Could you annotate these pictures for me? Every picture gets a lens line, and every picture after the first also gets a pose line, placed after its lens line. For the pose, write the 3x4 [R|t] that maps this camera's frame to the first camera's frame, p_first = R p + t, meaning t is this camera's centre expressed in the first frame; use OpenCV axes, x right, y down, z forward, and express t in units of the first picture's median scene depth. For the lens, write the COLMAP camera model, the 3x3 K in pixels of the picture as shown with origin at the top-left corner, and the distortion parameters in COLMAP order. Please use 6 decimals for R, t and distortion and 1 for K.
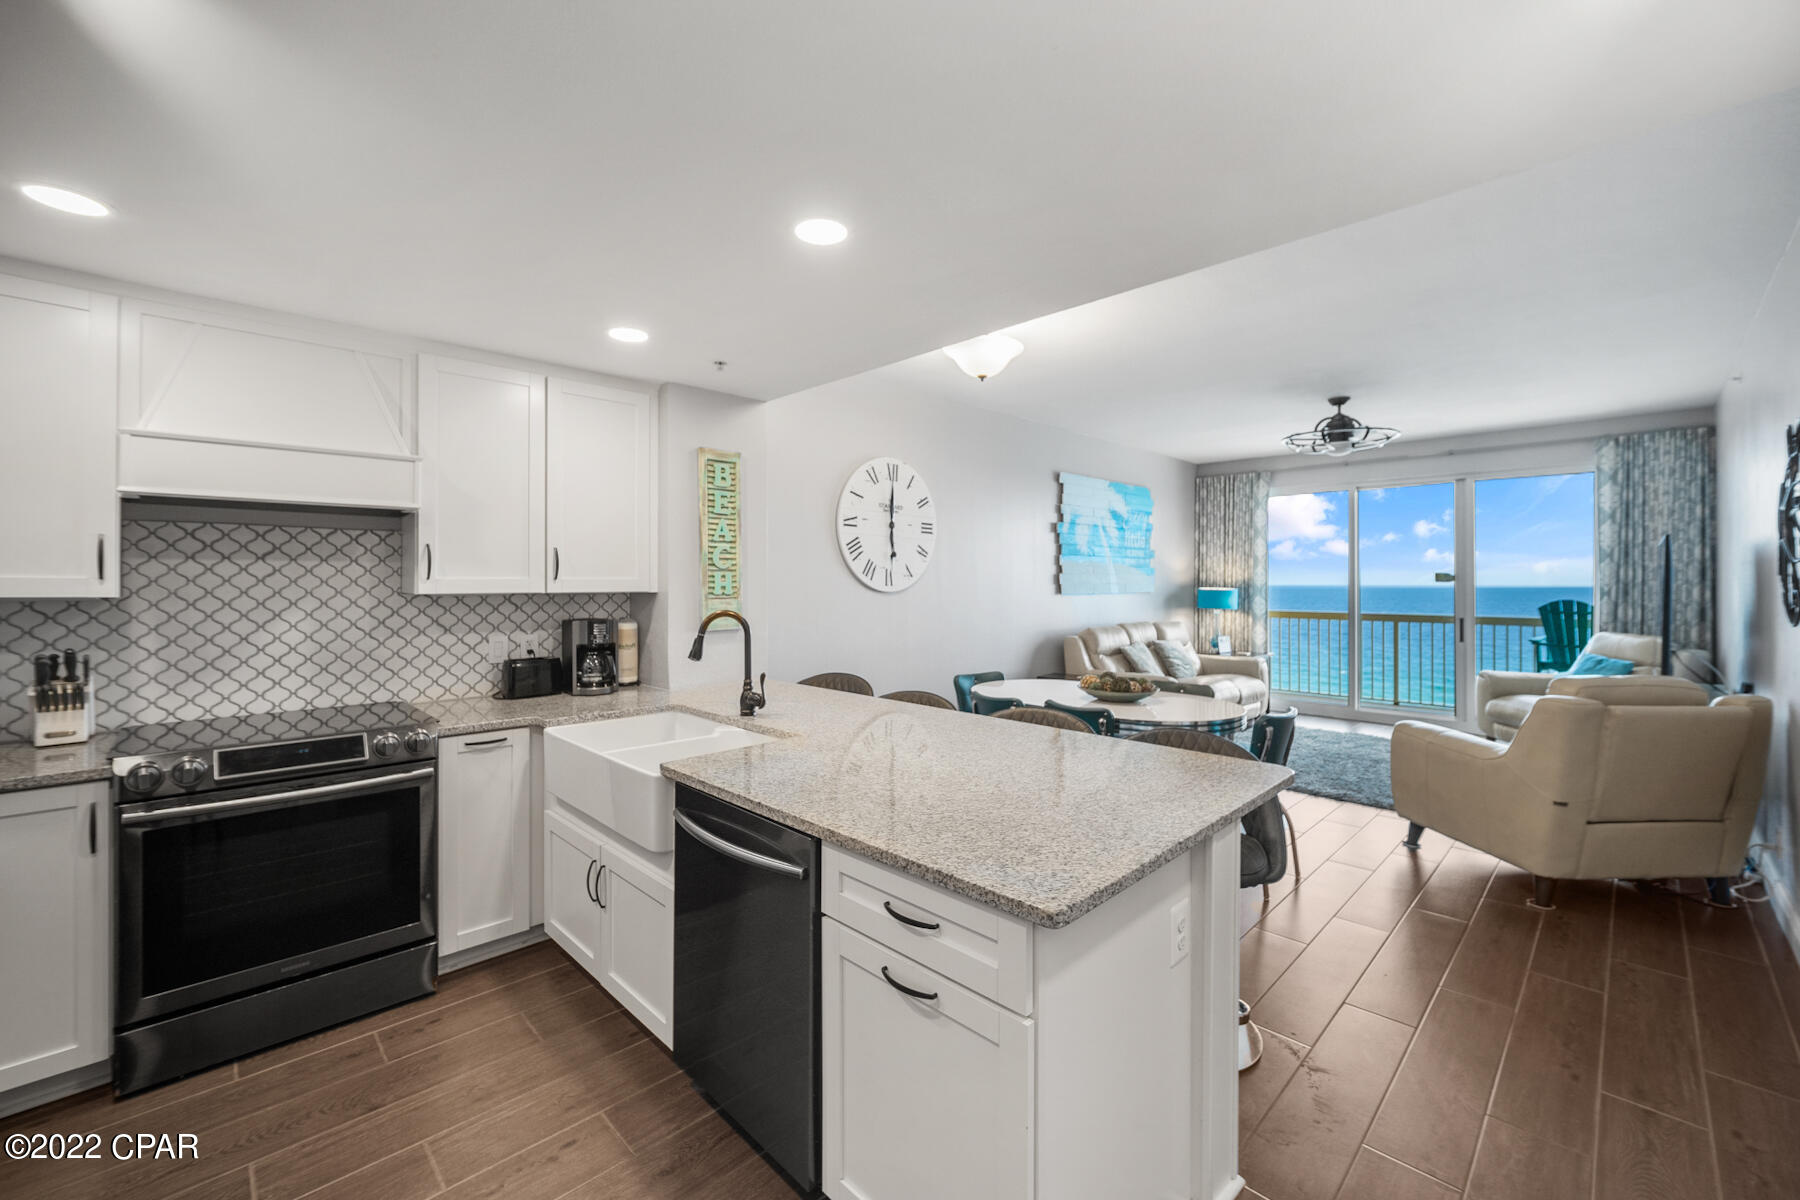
lens RADIAL K [[729.4, 0, 892.9], [0, 729.4, 576.8], [0, 0, 1]] dist [-0.007636, 0.000205]
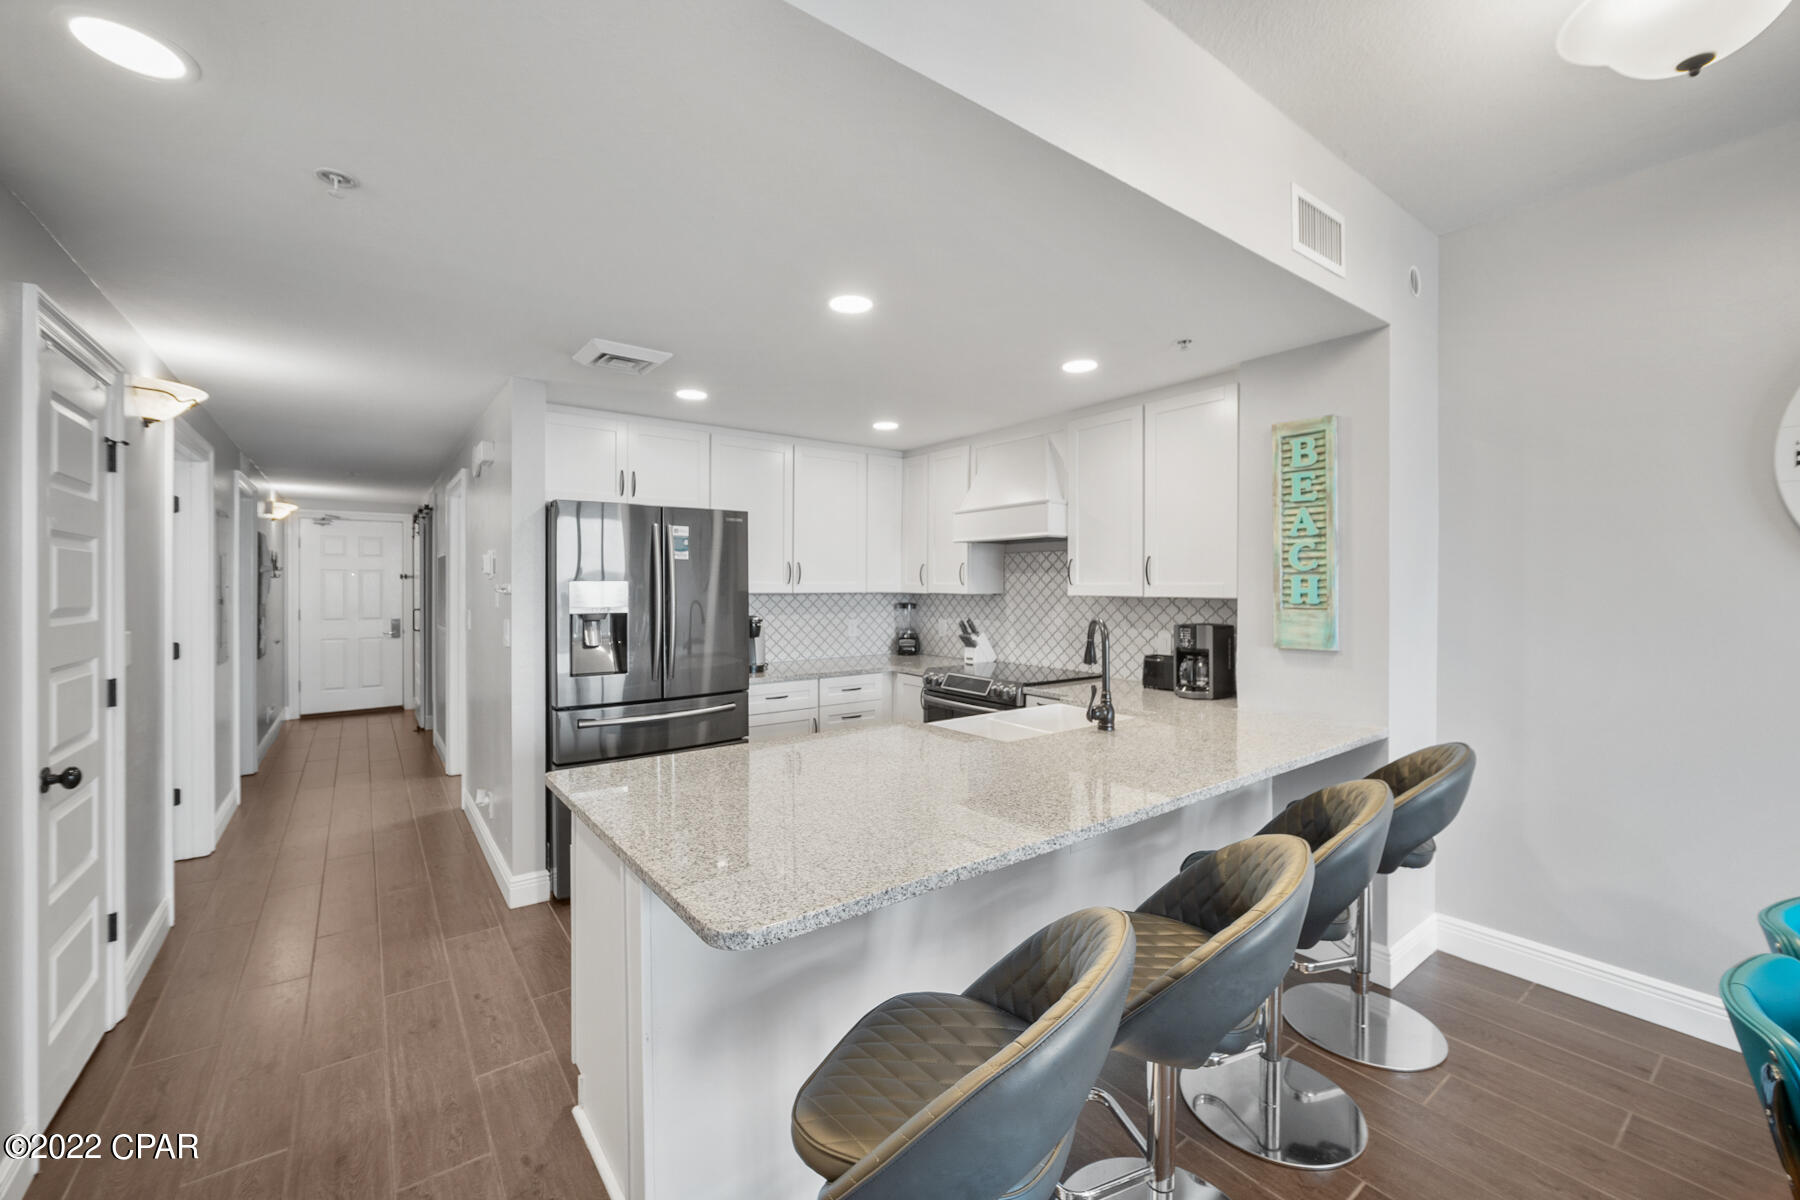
lens RADIAL K [[724.2, 0, 897.2], [0, 724.2, 589.6], [0, 0, 1]] dist [-0.004080, -0.000480]
pose [[-0.133888, 0.006883, -0.990973, 0.362638], [0.004562, 0.999970, 0.006330, 0.001193], [0.990986, -0.003673, -0.133915, 0.408236]]
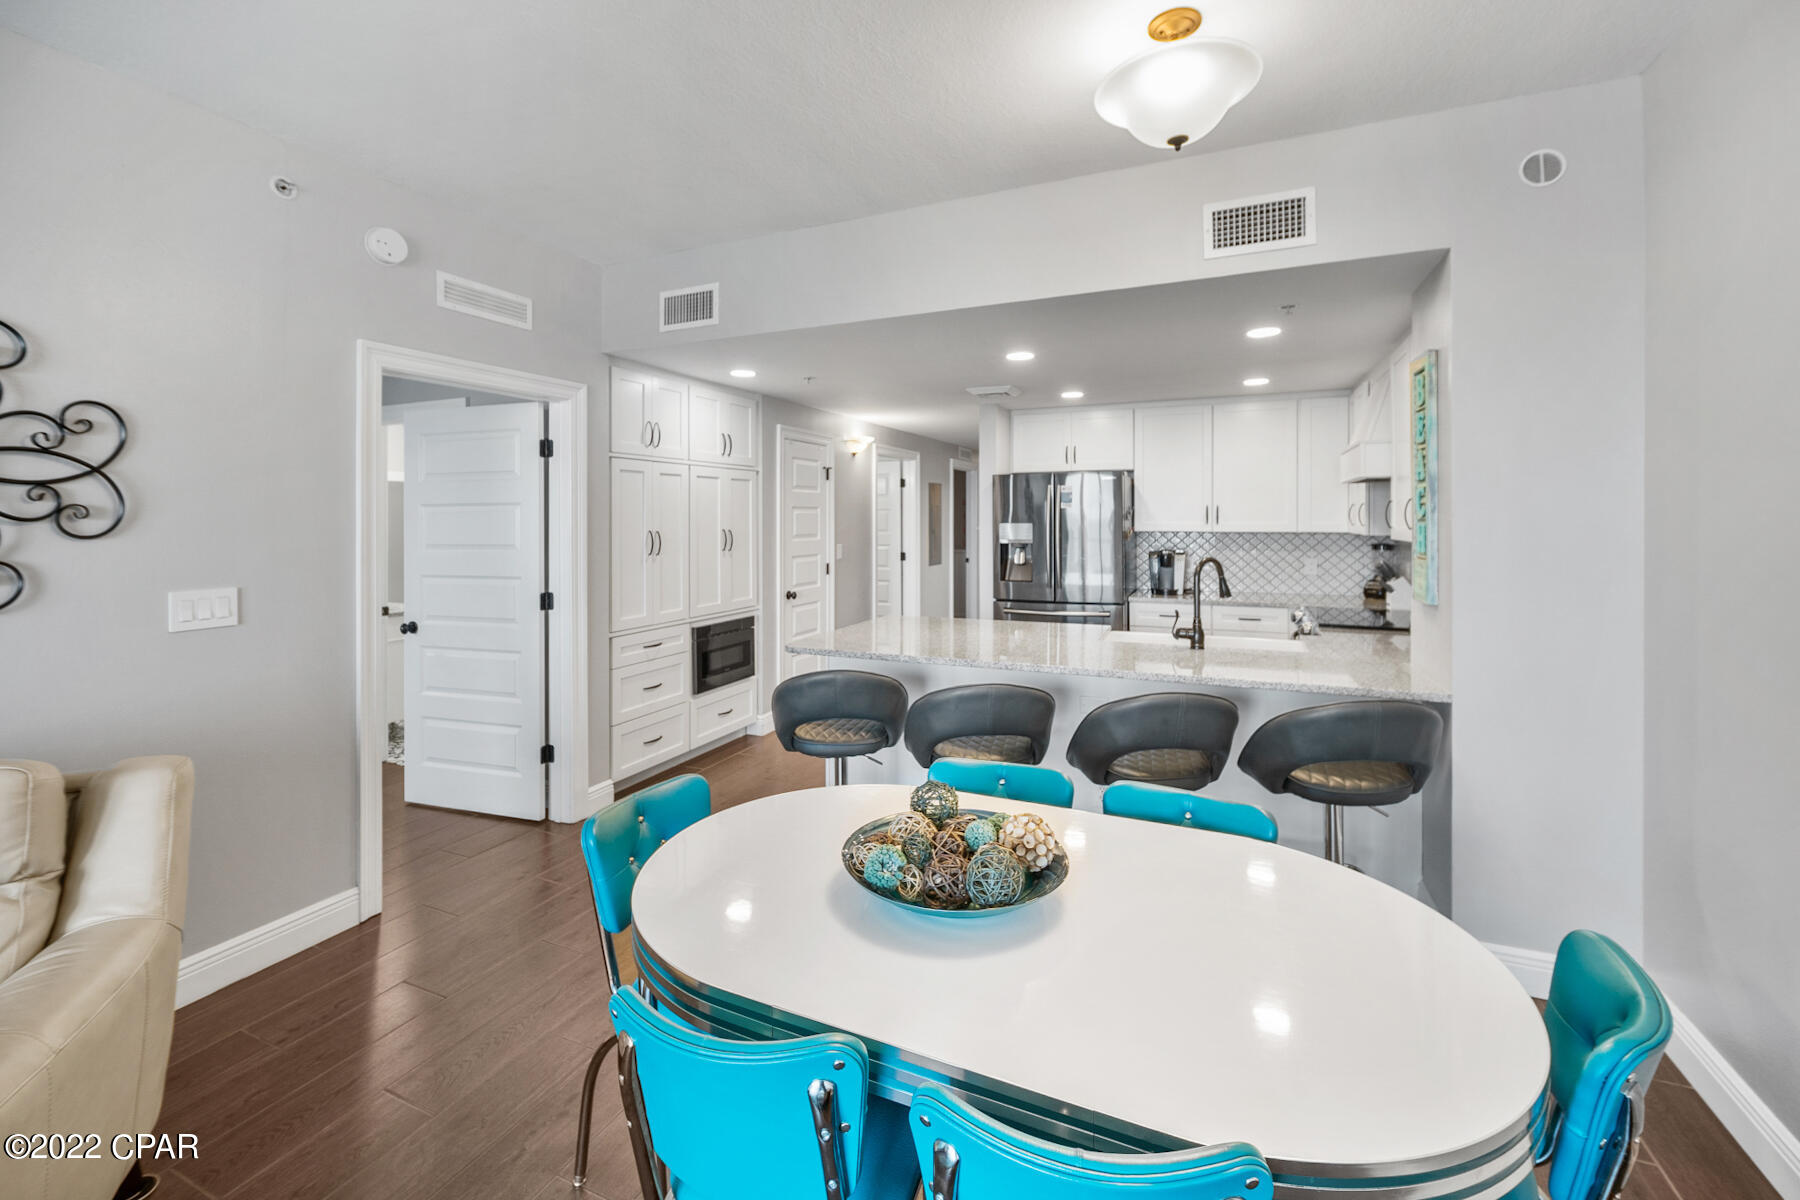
lens RADIAL K [[754.6, 0, 894.6], [0, 754.6, 517.0], [0, 0, 1]] dist [-0.004733, -0.000090]
pose [[-0.929391, 0.004267, -0.369071, 0.324736], [0.006362, 0.999970, -0.004460, -0.007366], [0.369041, -0.006494, -0.929391, 0.919392]]
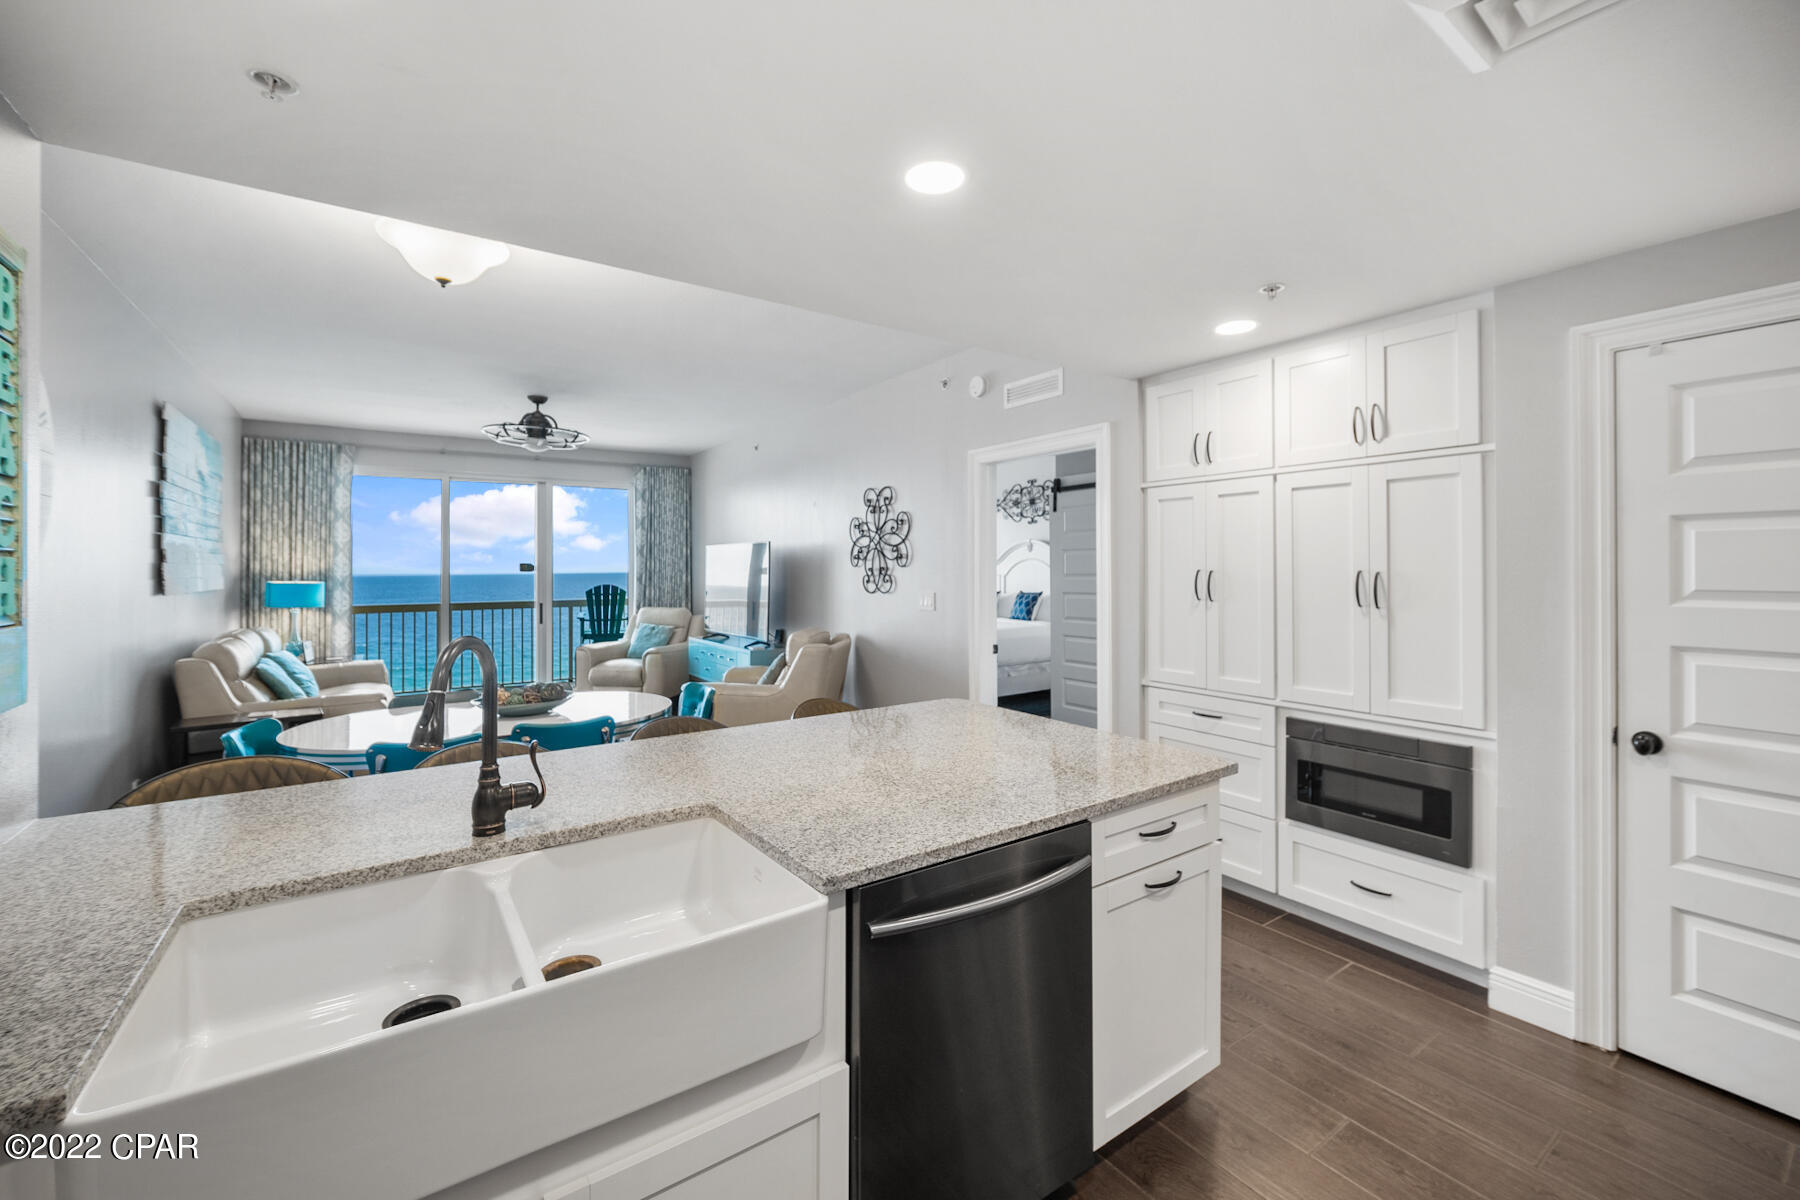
lens RADIAL K [[739.6, 0, 889.9], [0, 739.6, 565.5], [0, 0, 1]] dist [-0.001303, -0.000084]
pose [[0.175606, 0.001932, 0.984459, -0.325121], [-0.000891, 0.999998, -0.001803, -0.001259], [-0.984460, -0.000560, 0.175607, 0.295505]]
